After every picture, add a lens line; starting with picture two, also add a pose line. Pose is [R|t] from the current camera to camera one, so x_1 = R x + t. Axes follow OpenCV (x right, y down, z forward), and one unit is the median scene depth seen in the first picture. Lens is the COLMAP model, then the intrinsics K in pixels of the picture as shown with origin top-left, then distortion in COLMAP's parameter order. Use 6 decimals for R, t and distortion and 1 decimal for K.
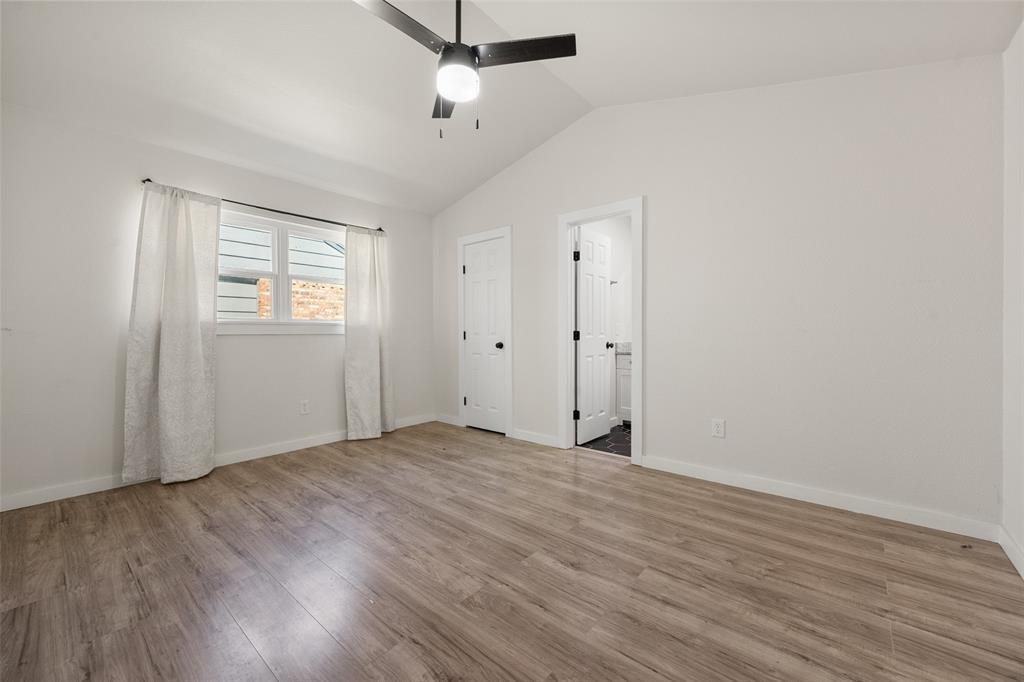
lens RADIAL K [[408.8, 0, 511.8], [0, 408.8, 337.4], [0, 0, 1]] dist [-0.002143, 0.000920]
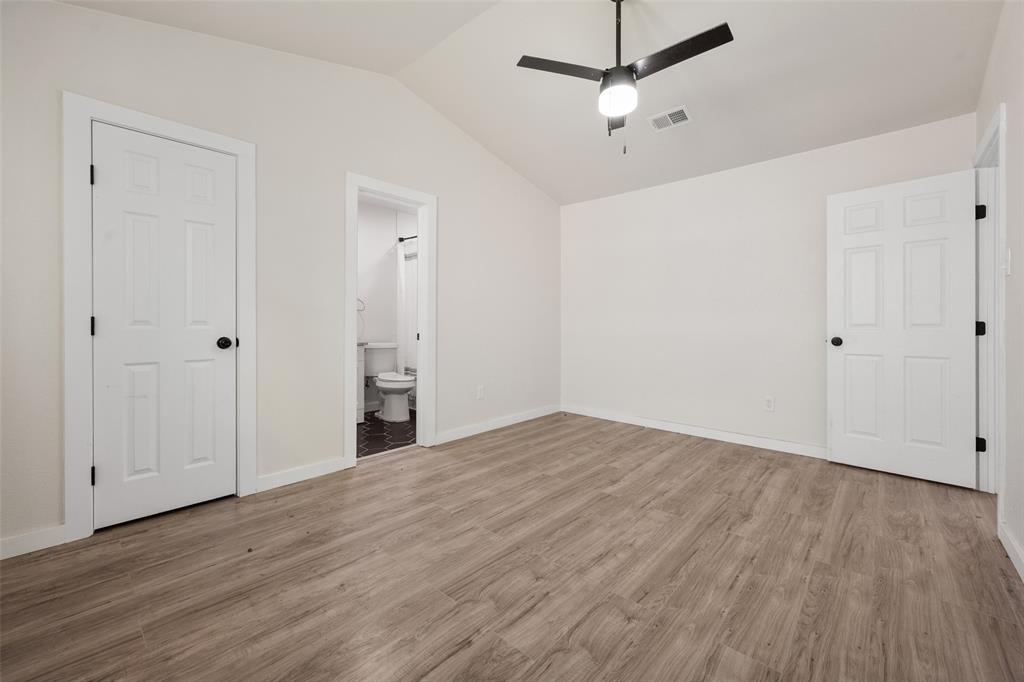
lens RADIAL K [[408.8, 0, 529.3], [0, 408.8, 312.0], [0, 0, 1]] dist [-0.002143, 0.000920]
pose [[0.016048, 0.026586, 0.999518, -0.940686], [0.008038, 0.999611, -0.026717, -0.004165], [-0.999839, 0.008463, 0.015828, 0.910337]]
